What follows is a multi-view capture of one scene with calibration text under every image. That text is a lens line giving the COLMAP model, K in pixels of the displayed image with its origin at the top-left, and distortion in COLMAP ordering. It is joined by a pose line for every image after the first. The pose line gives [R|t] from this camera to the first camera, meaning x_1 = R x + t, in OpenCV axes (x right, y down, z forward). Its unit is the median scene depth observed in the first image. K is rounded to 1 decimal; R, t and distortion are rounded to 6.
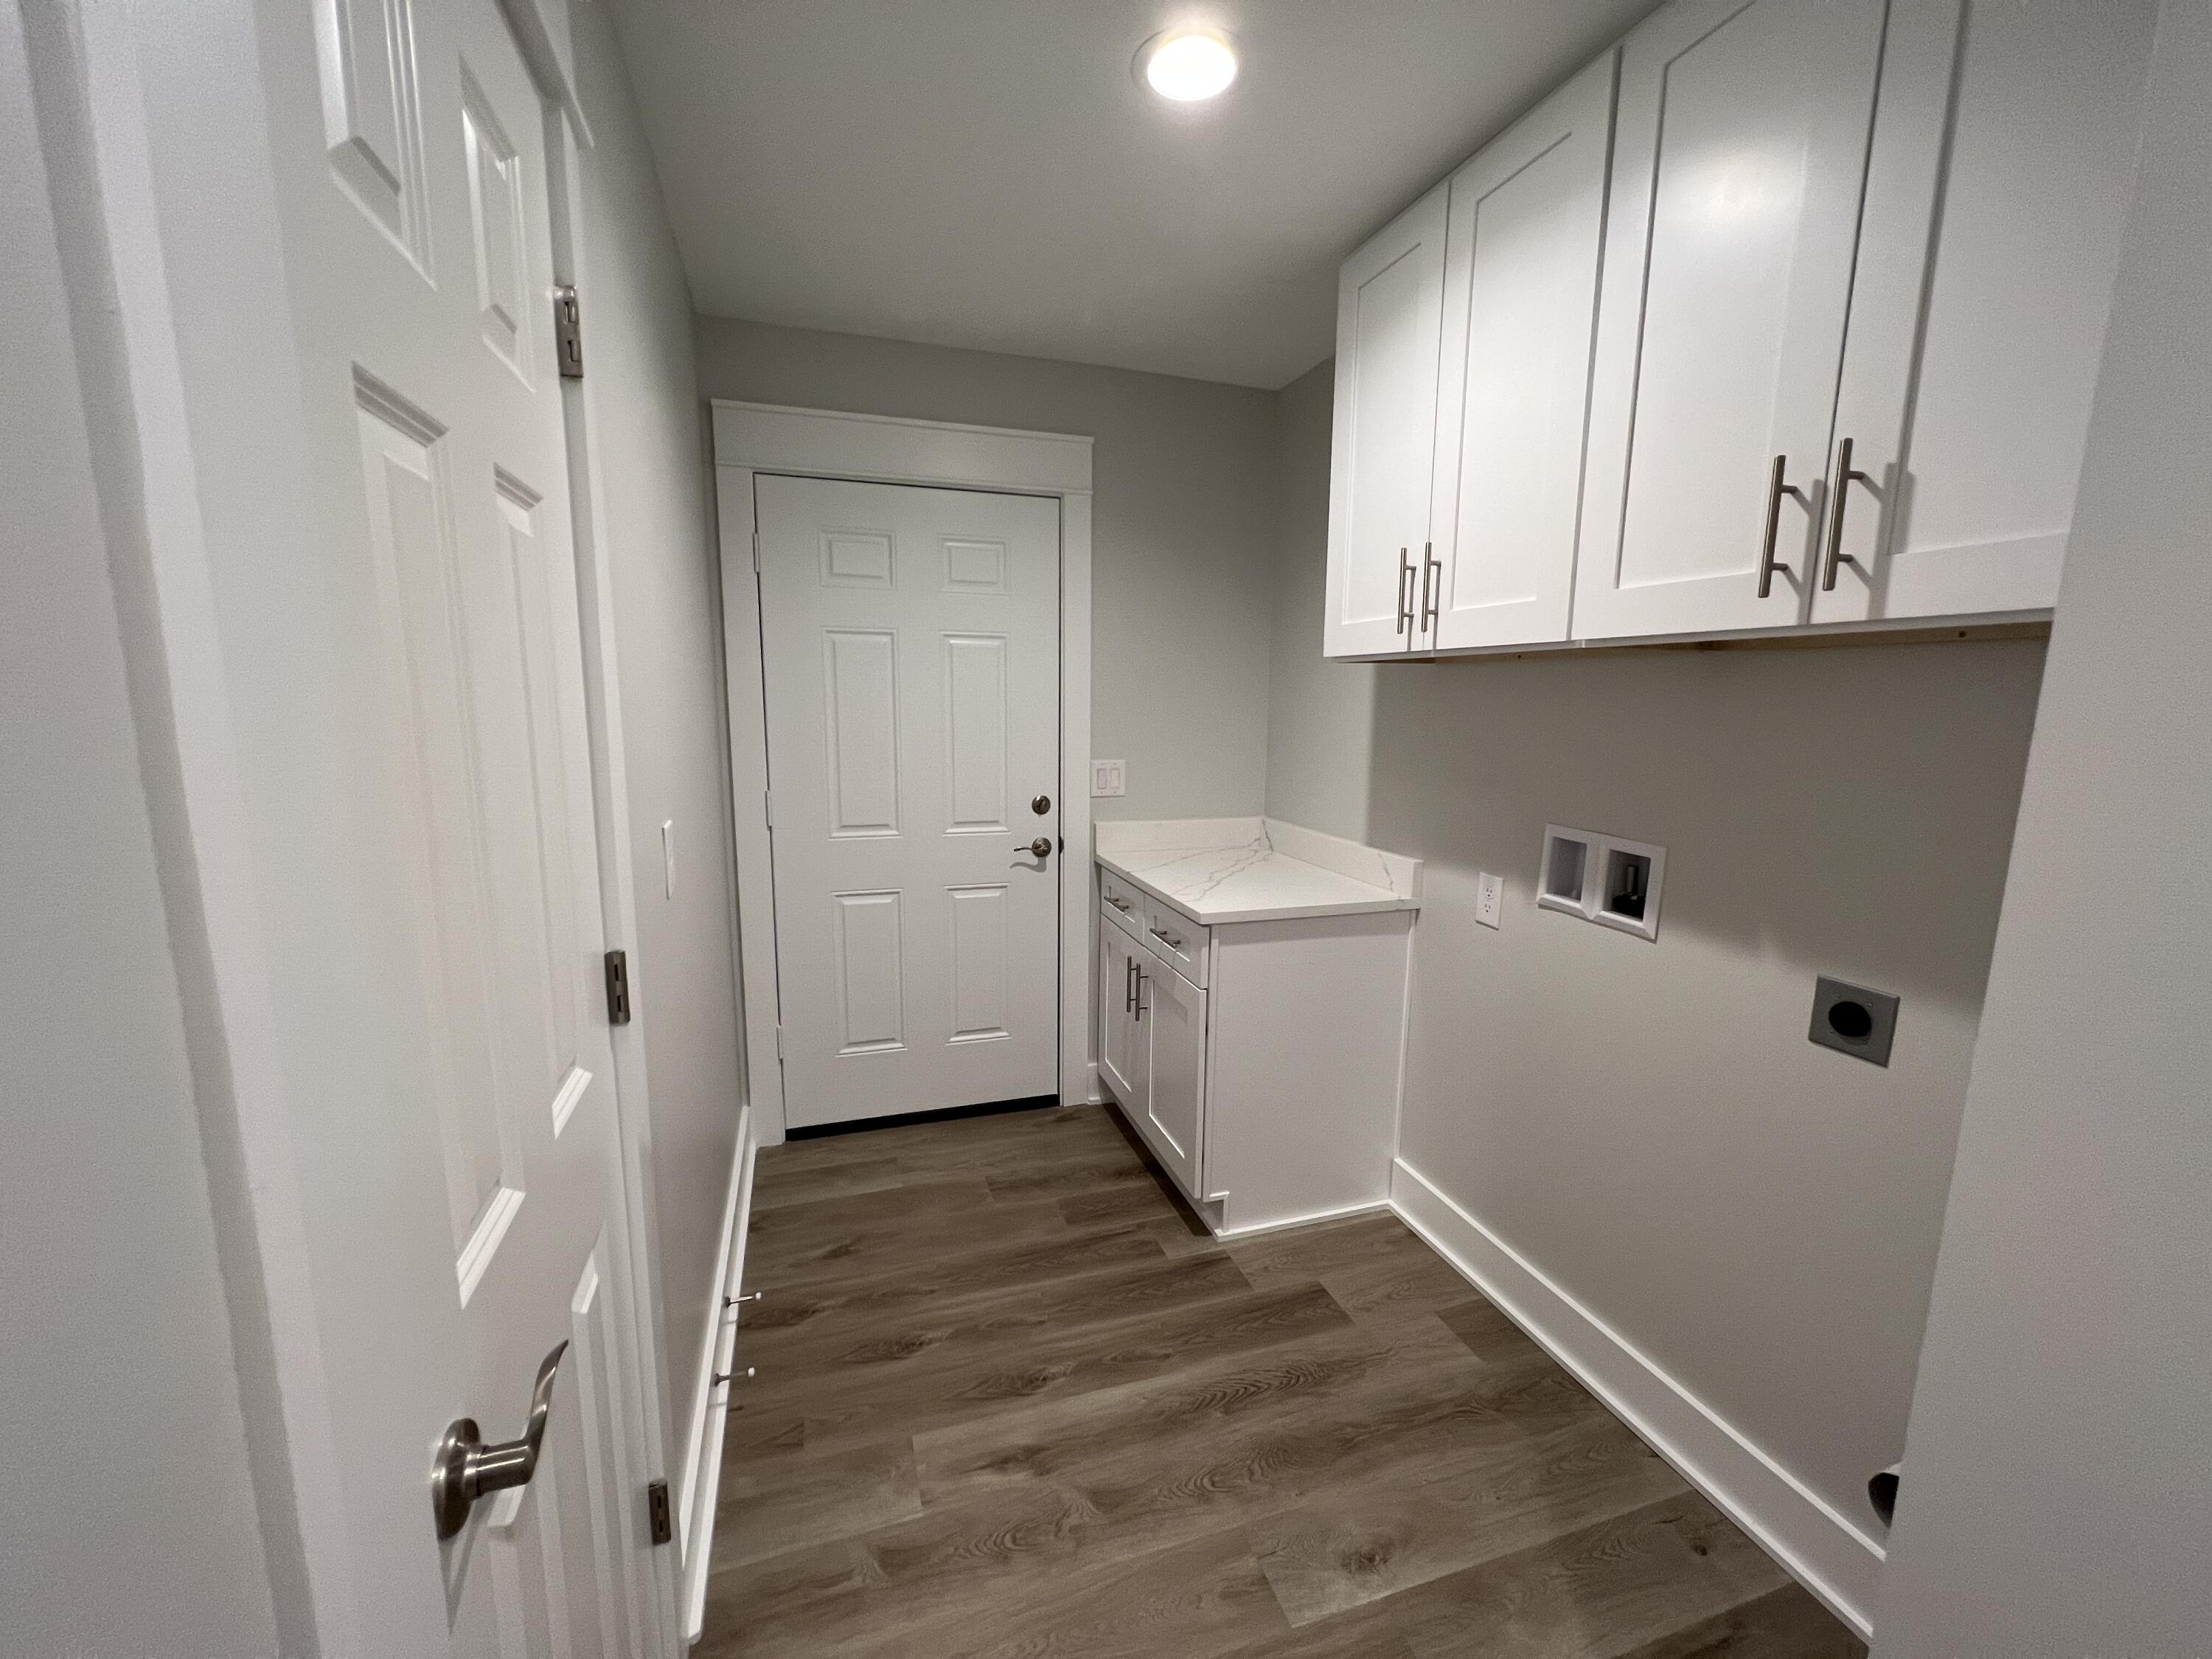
lens RADIAL K [[888.4, 0, 1101.3], [0, 888.4, 829.9], [0, 0, 1]] dist [0.001059, 0.000106]
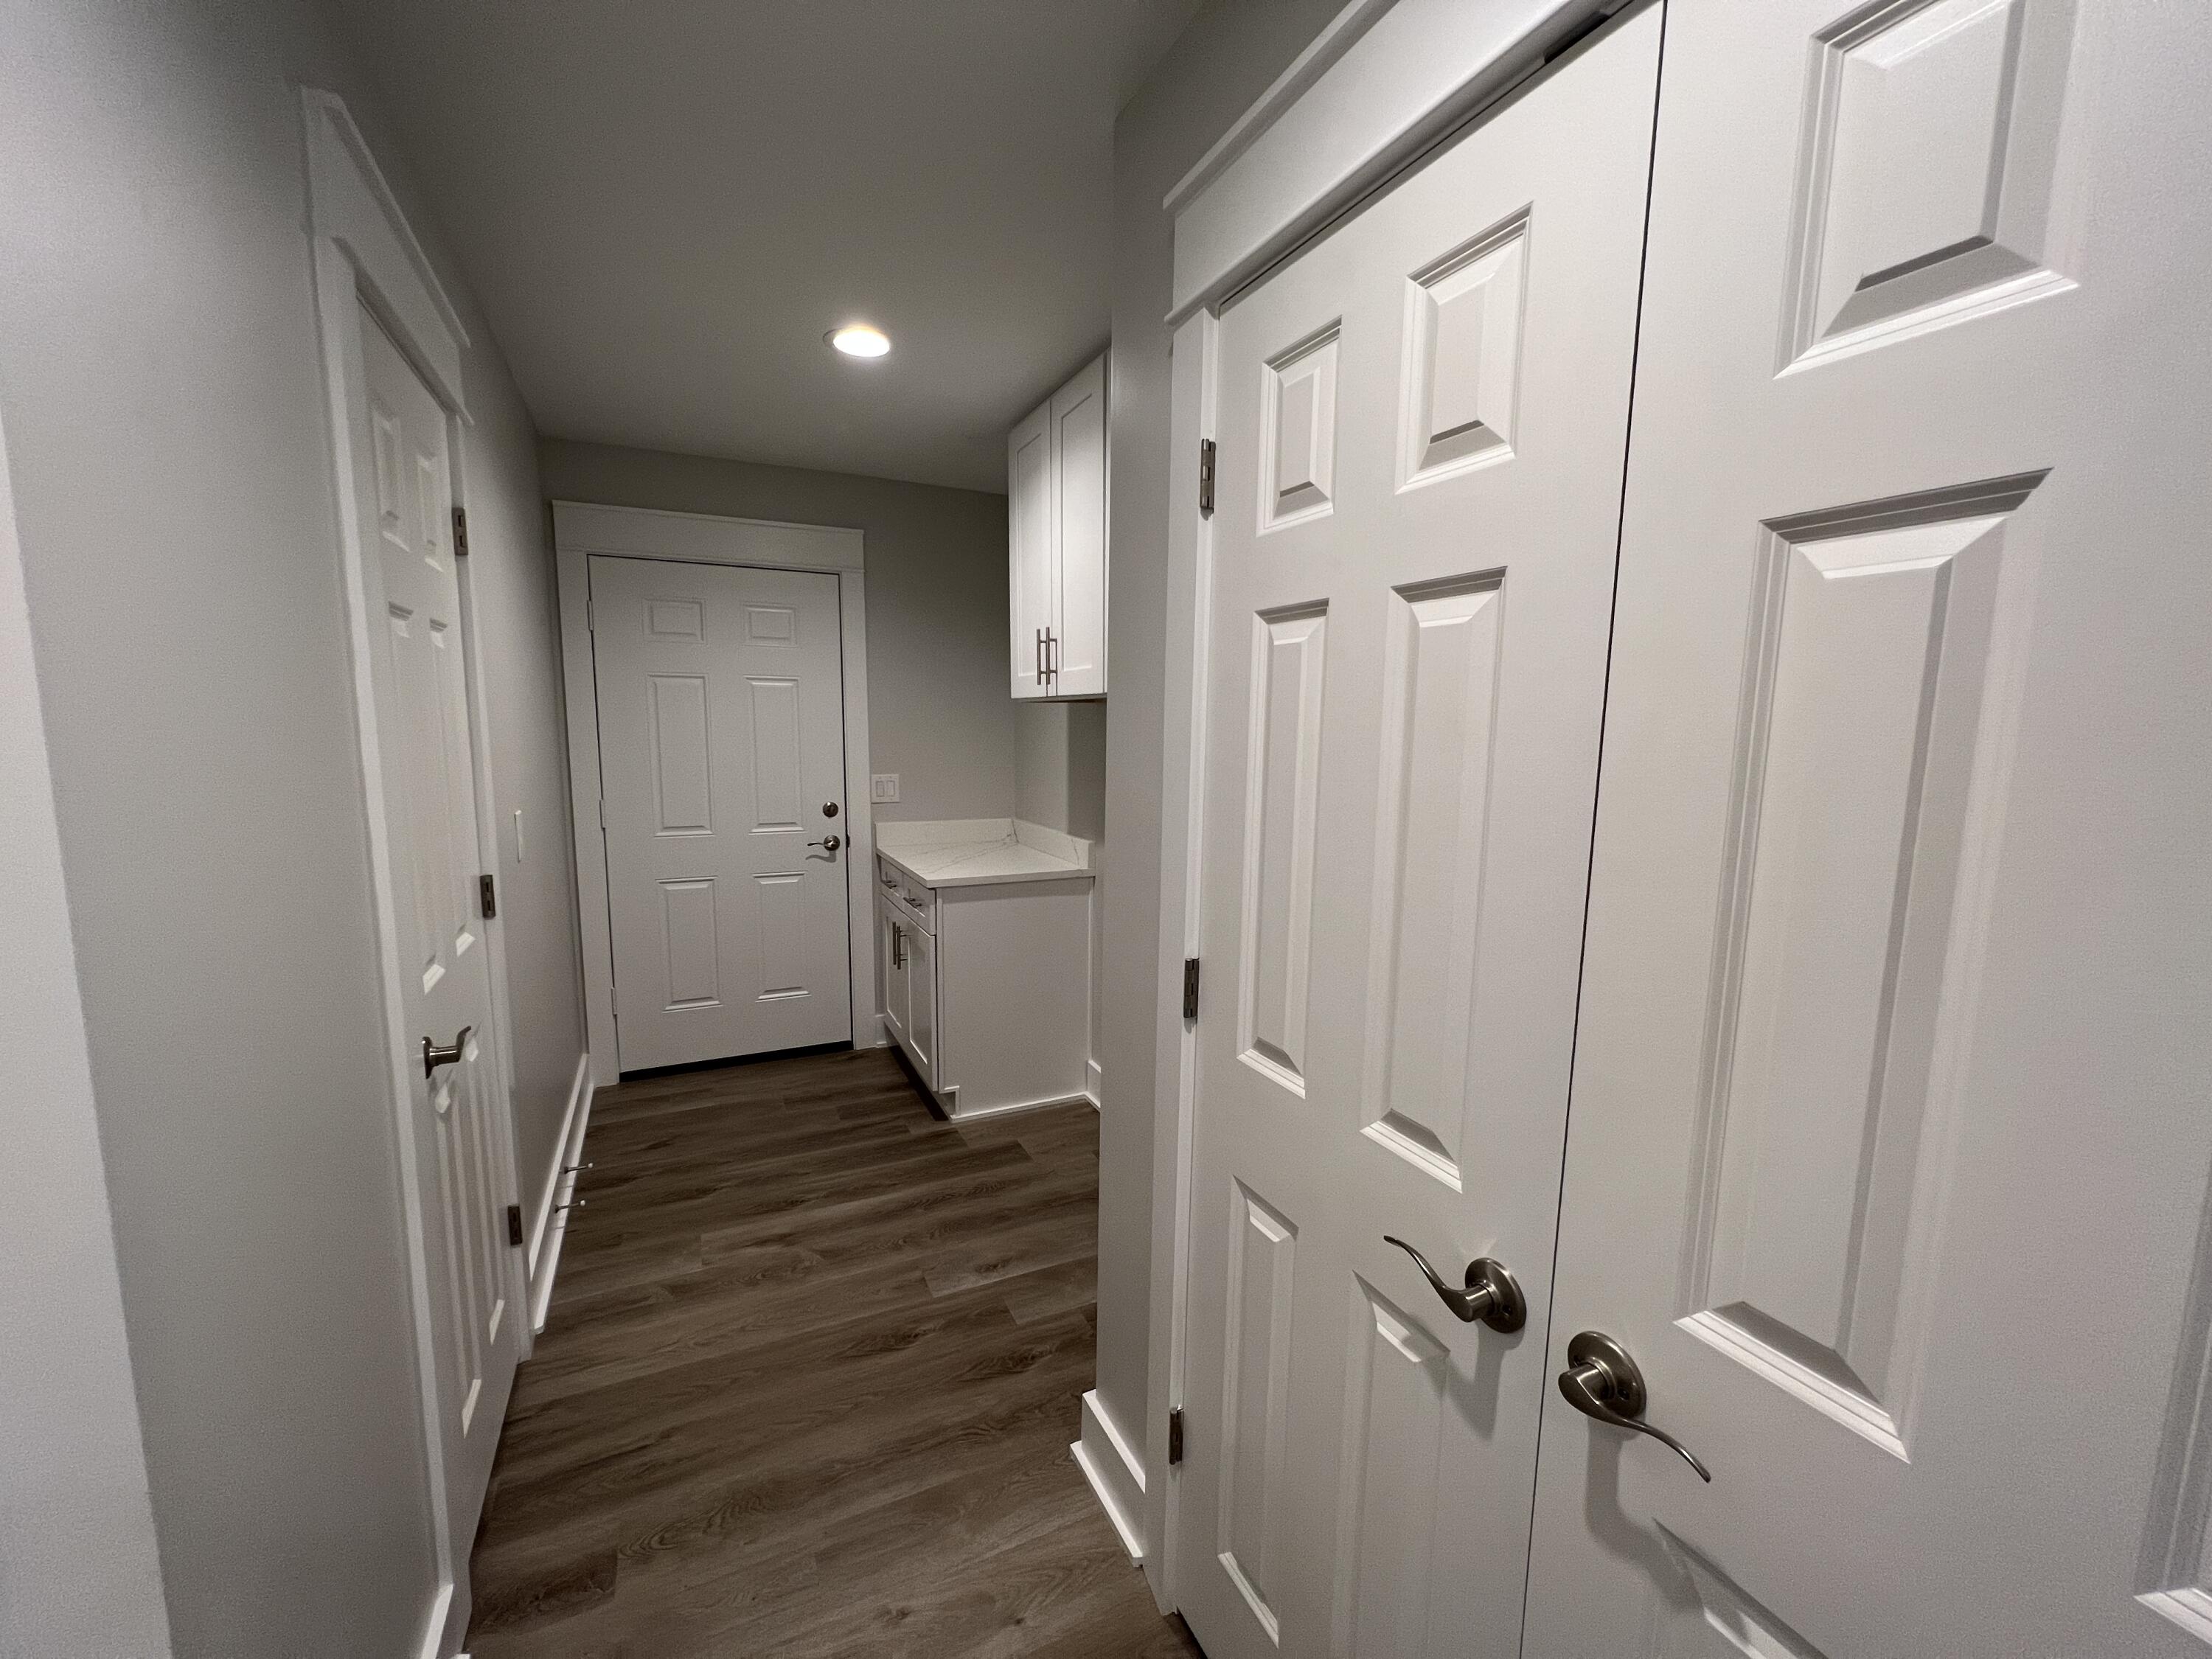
lens RADIAL K [[888.4, 0, 1100.0], [0, 888.4, 831.0], [0, 0, 1]] dist [0.001059, 0.000106]
pose [[0.991613, -0.017622, 0.128039, 0.206520], [0.021267, 0.999405, -0.027159, 0.061250], [-0.127484, 0.029654, 0.991397, -0.430117]]
